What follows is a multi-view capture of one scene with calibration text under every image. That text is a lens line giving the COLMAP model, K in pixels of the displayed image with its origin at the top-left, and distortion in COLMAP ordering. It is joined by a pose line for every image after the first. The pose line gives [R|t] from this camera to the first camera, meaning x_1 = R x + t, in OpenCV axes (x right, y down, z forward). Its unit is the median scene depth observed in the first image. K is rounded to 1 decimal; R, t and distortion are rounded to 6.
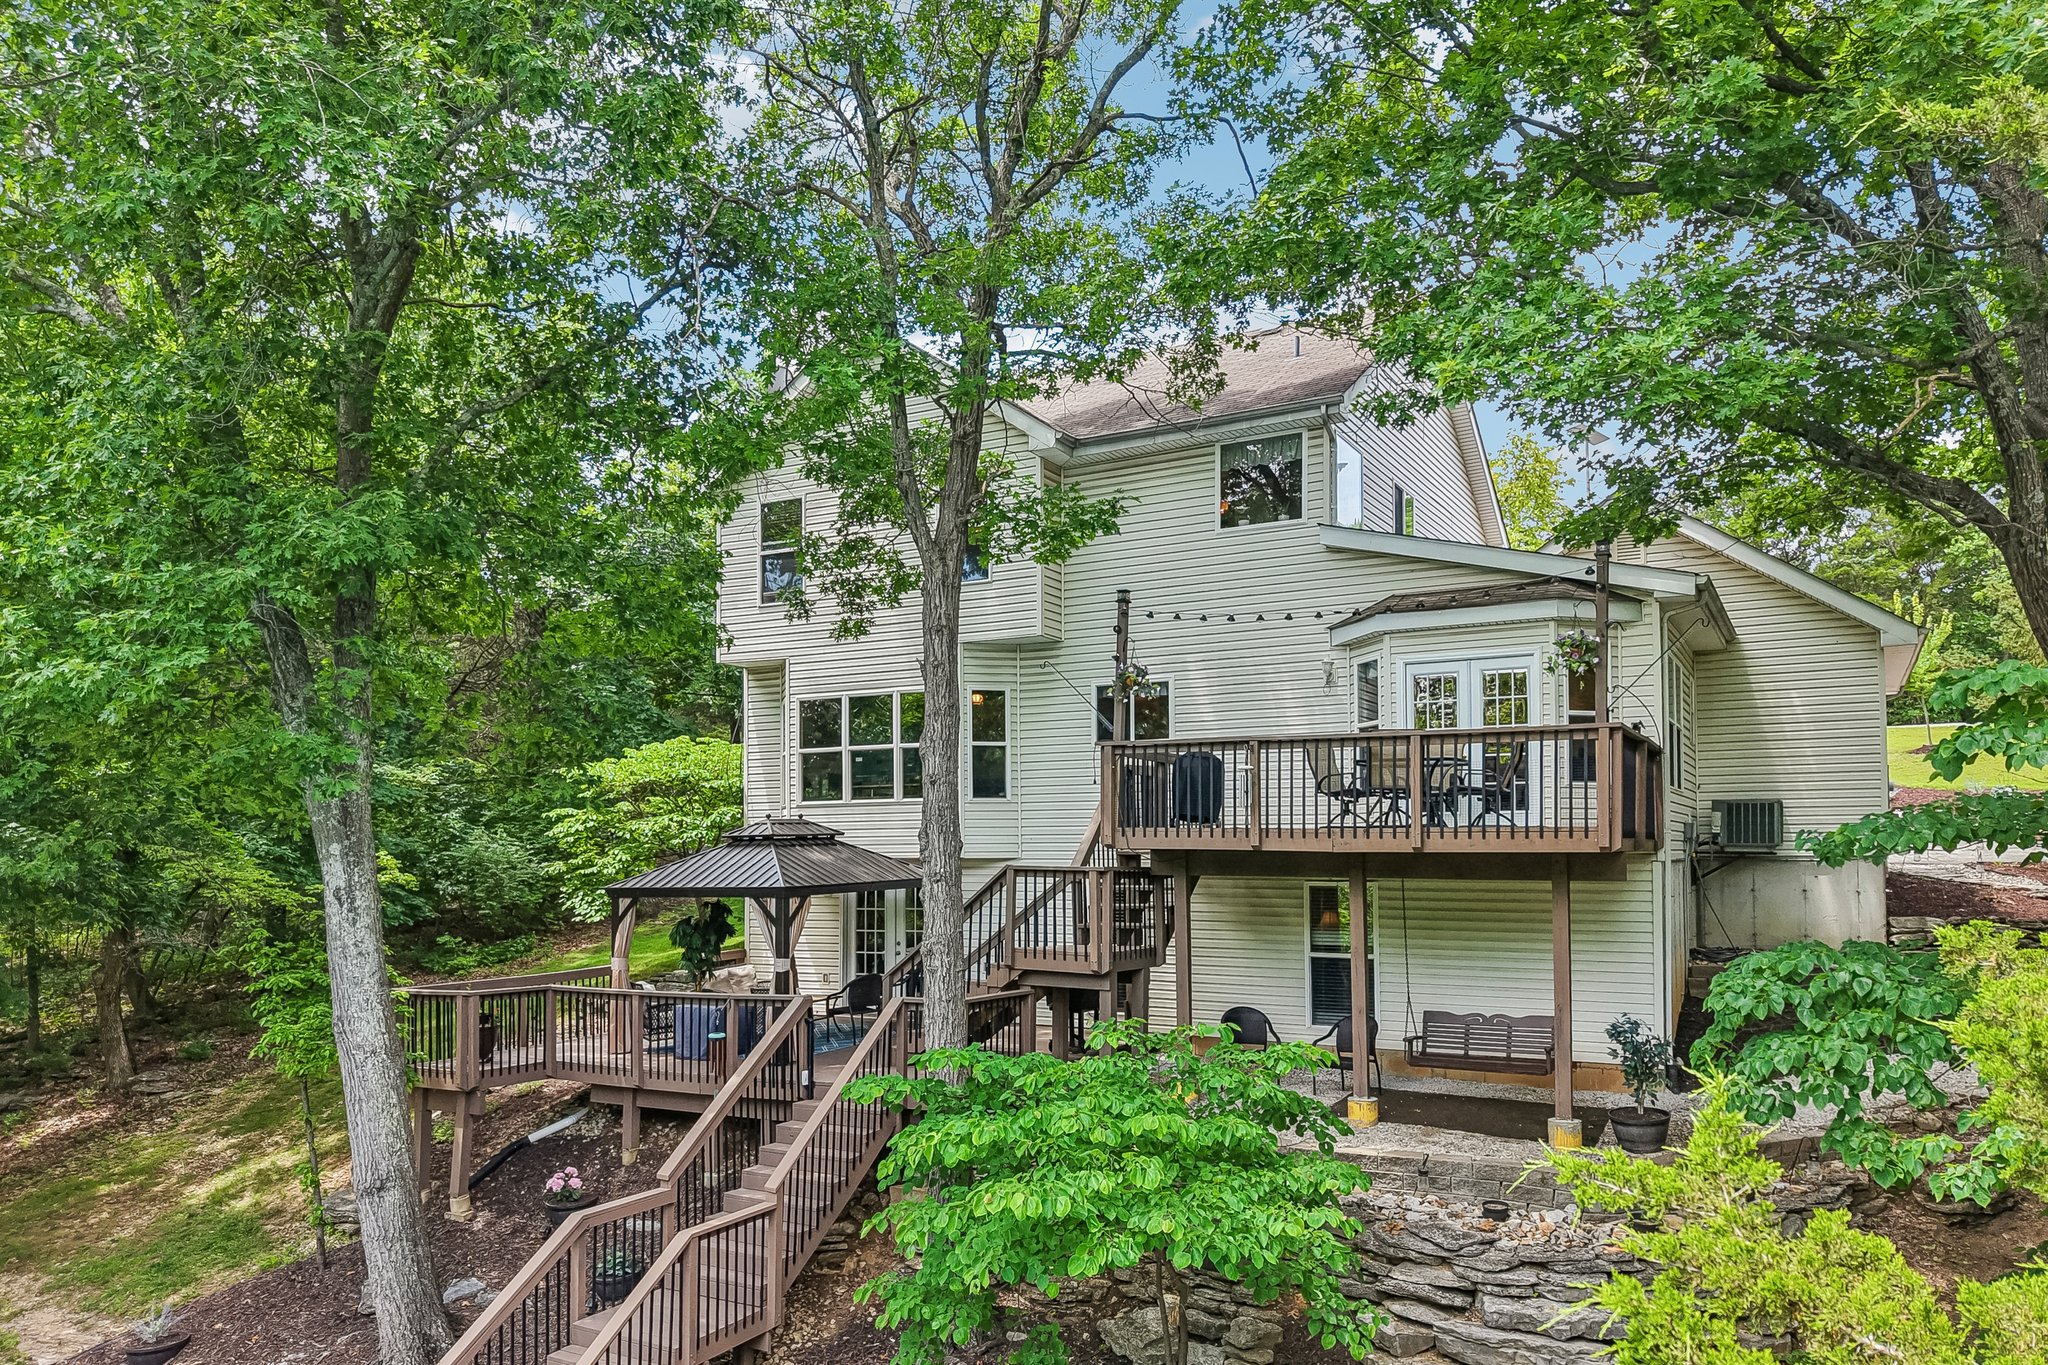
lens RADIAL K [[1444.8, 0, 1017.1], [0, 1444.8, 879.2], [0, 0, 1]] dist [0.072404, -0.082313]
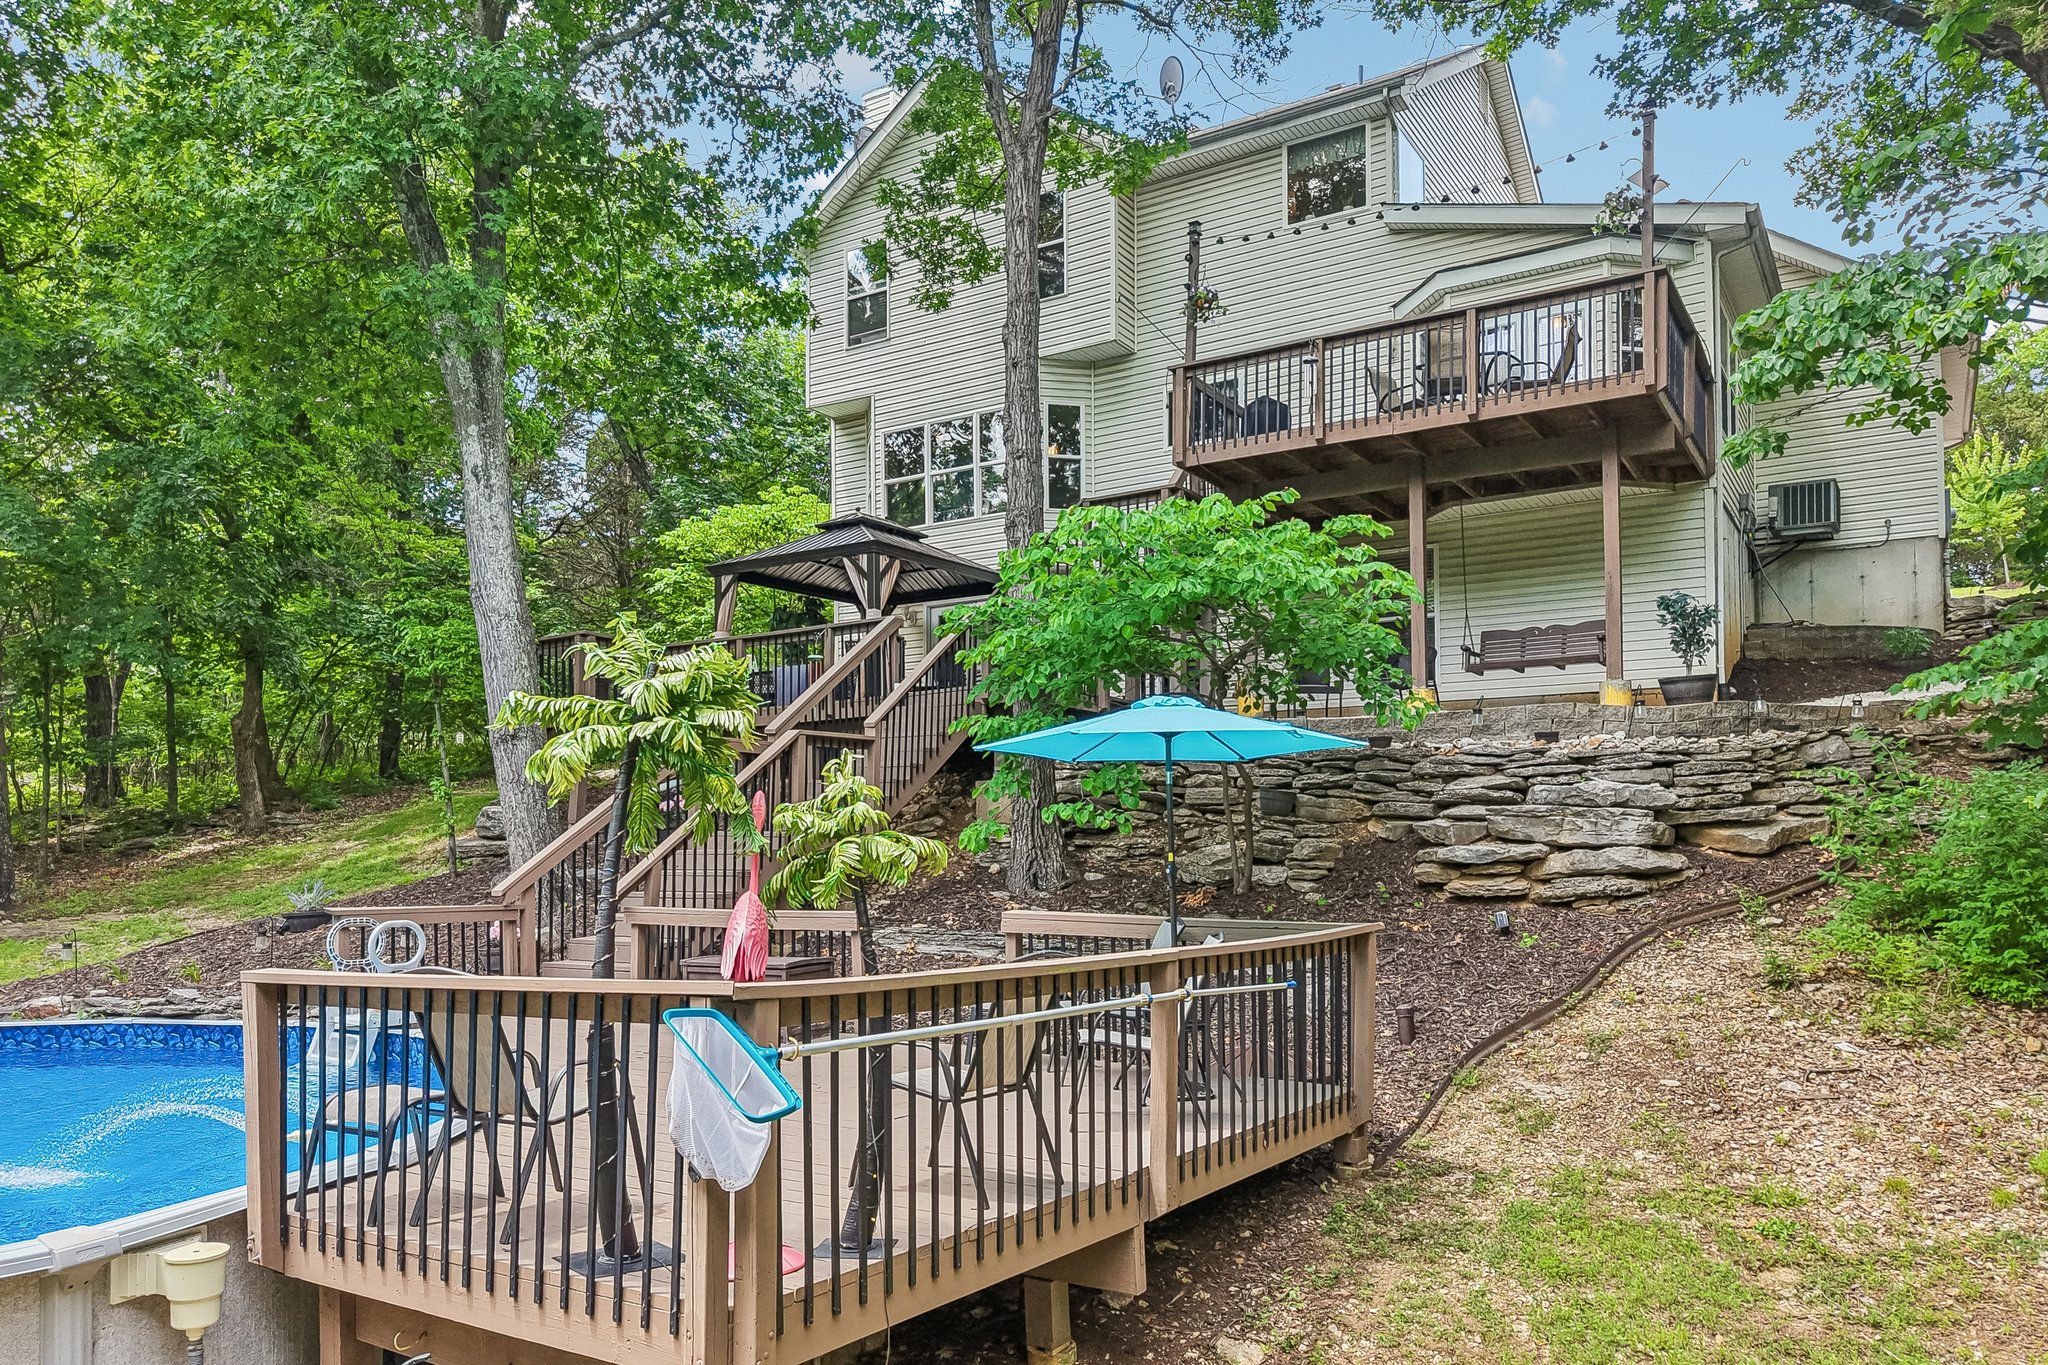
lens RADIAL K [[1444.8, 0, 1017.1], [0, 1444.8, 879.2], [0, 0, 1]] dist [0.072404, -0.082313]
pose [[0.998874, -0.001082, -0.047426, -0.004847], [0.000566, 0.999940, -0.010896, 0.247087], [0.047435, 0.010857, 0.998815, -0.055736]]
